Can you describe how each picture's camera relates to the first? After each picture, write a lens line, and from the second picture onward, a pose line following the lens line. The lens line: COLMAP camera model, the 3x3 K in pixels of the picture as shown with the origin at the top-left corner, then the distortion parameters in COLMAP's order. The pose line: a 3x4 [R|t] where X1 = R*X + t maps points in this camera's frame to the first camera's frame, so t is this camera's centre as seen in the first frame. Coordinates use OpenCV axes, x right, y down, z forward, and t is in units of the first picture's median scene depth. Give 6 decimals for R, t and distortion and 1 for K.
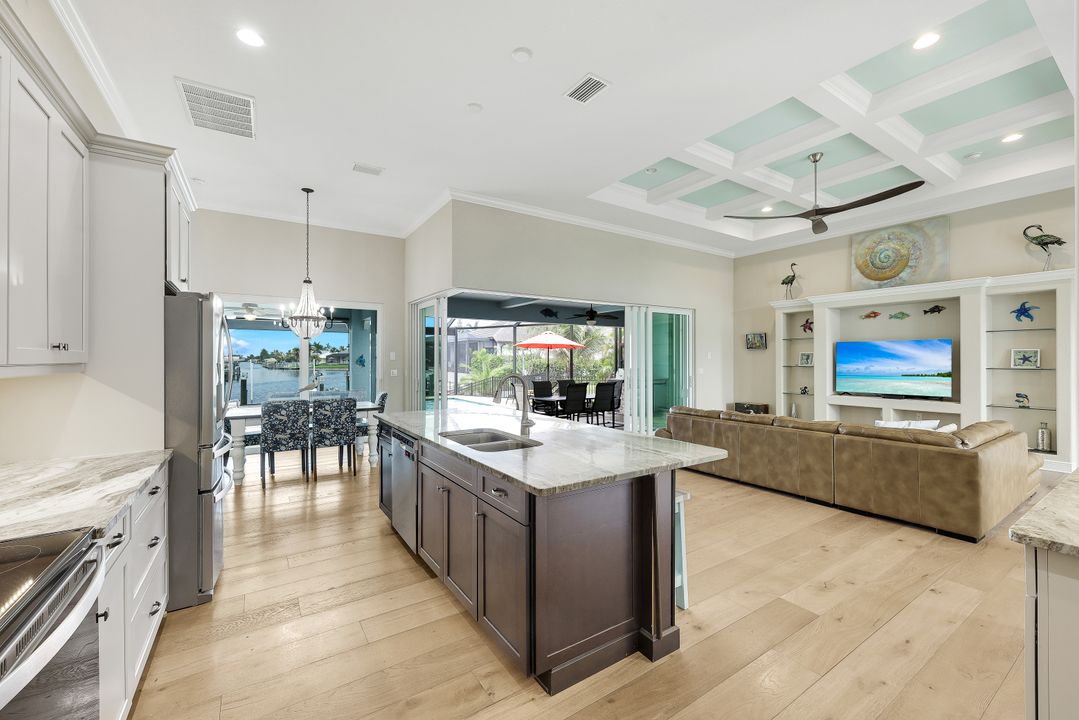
lens RADIAL K [[450.3, 0, 539.5], [0, 450.3, 360.0], [0, 0, 1]] dist [0.000388, -0.000259]
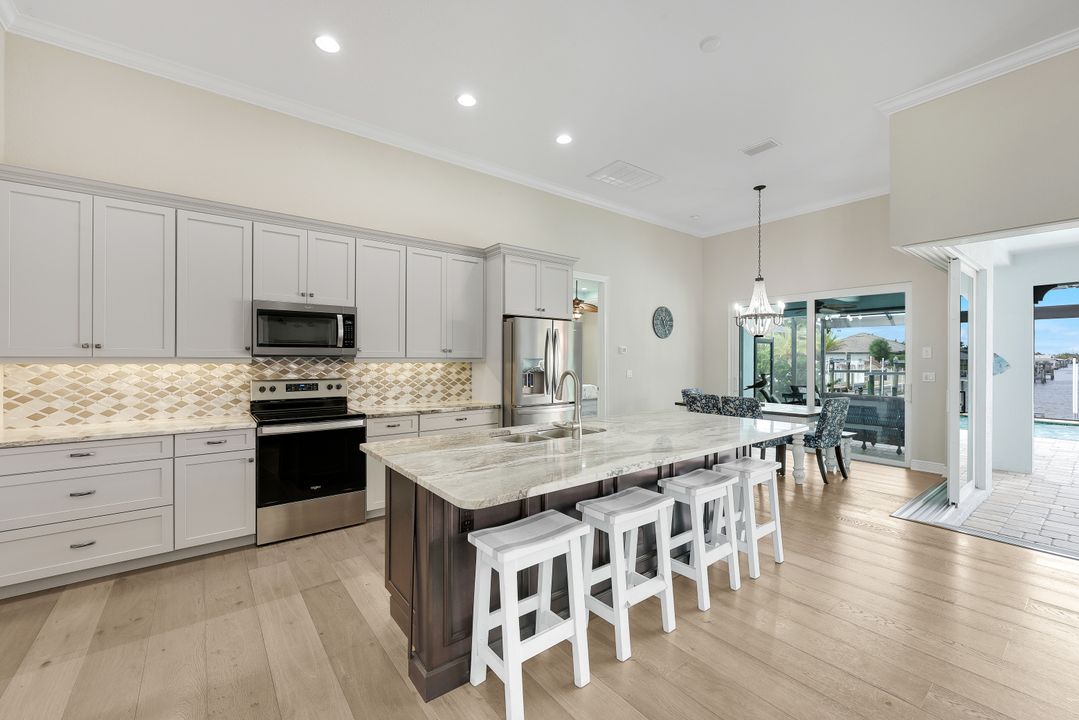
lens RADIAL K [[450.3, 0, 539.5], [0, 450.3, 360.0], [0, 0, 1]] dist [0.000388, -0.000259]
pose [[0.097843, 0.008428, -0.995166, 0.431167], [-0.003791, 0.999960, 0.008096, -0.001268], [0.995195, 0.002981, 0.097871, 0.415262]]
